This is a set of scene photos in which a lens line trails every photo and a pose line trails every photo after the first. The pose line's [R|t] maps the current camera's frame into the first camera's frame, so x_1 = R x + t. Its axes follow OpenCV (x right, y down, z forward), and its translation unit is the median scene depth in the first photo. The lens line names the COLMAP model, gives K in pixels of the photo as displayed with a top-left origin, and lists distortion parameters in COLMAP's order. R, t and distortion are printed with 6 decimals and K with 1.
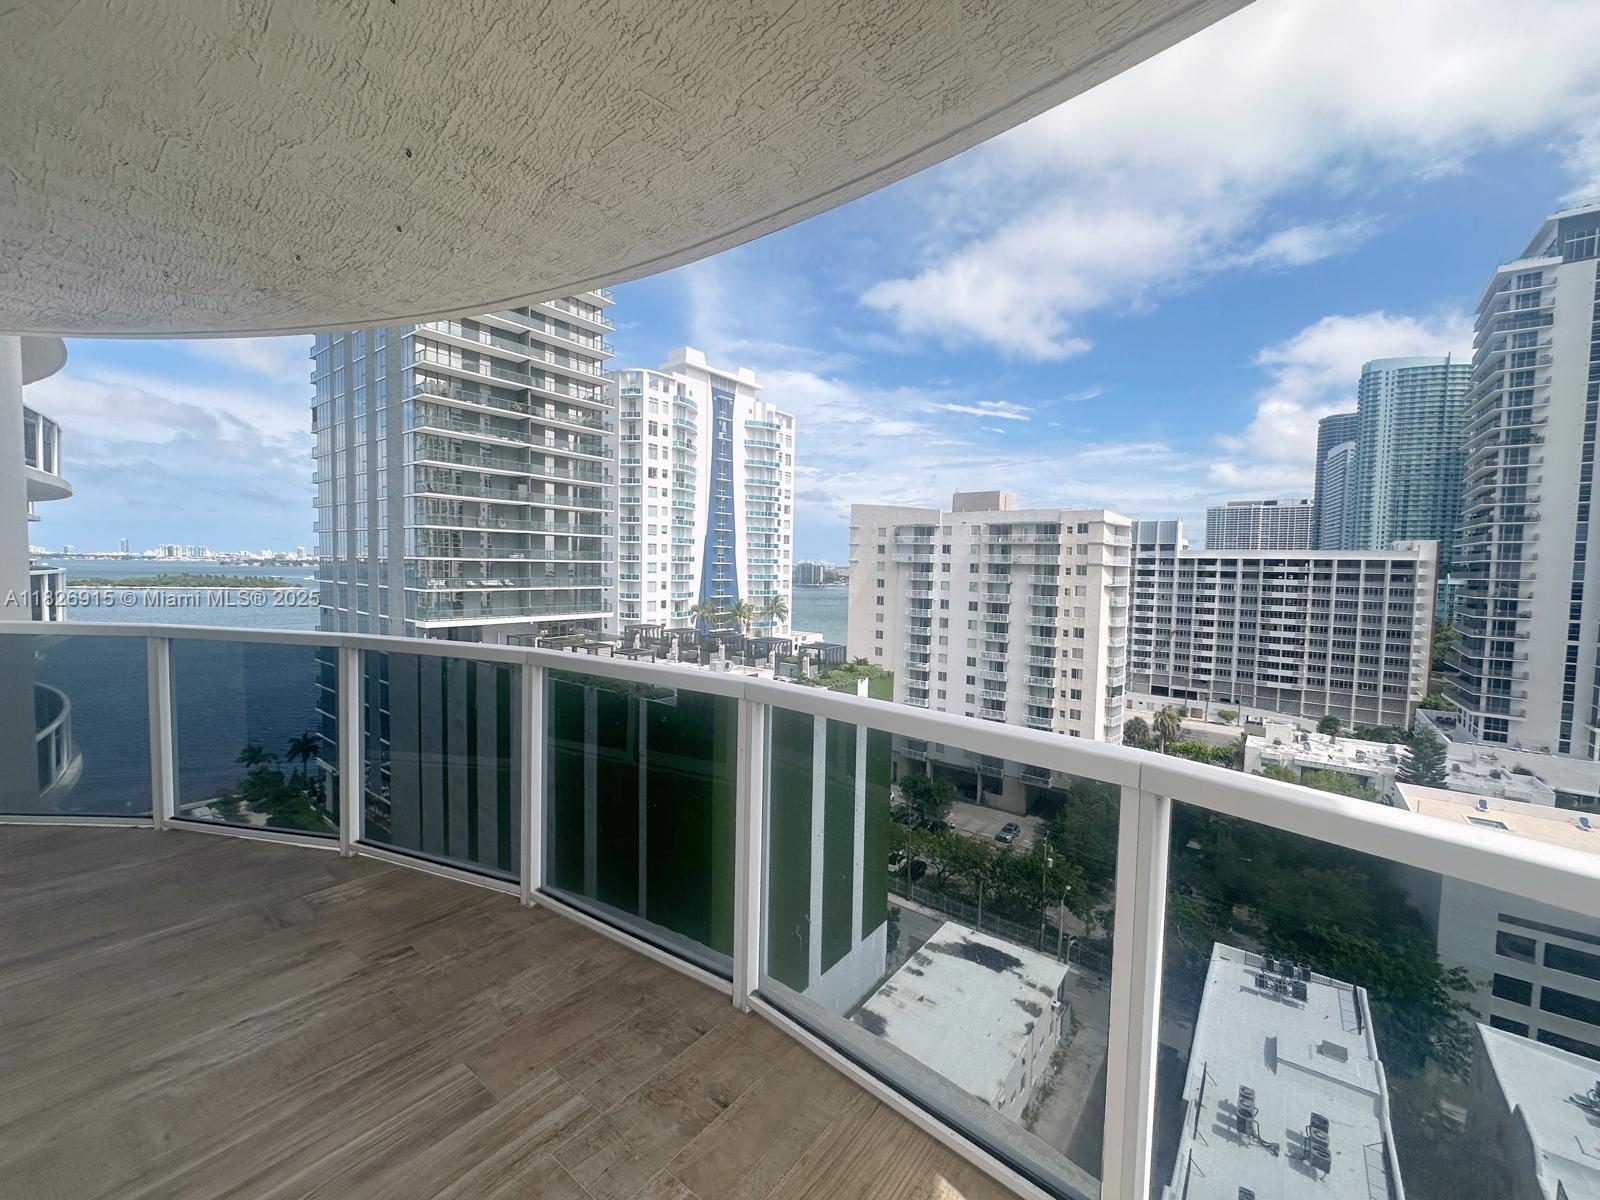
lens RADIAL K [[636.5, 0, 793.4], [0, 636.5, 598.3], [0, 0, 1]] dist [0.000817, 0.000157]
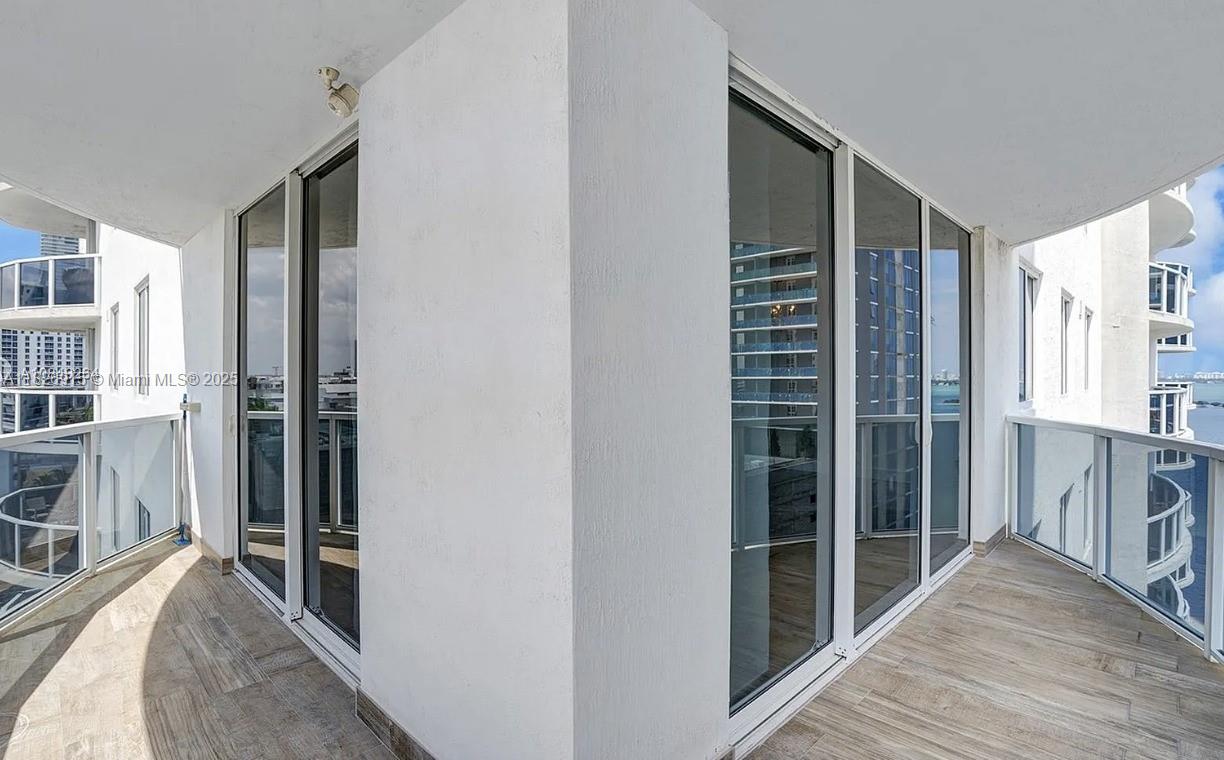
lens RADIAL K [[577.8, 0, 609.5], [0, 577.8, 380.9], [0, 0, 1]] dist [-0.000438, -0.000092]
pose [[-0.113778, -0.014965, -0.993393, 0.463787], [-0.048594, 0.998774, -0.009480, 0.011556], [0.992317, 0.047195, -0.114366, 0.156766]]
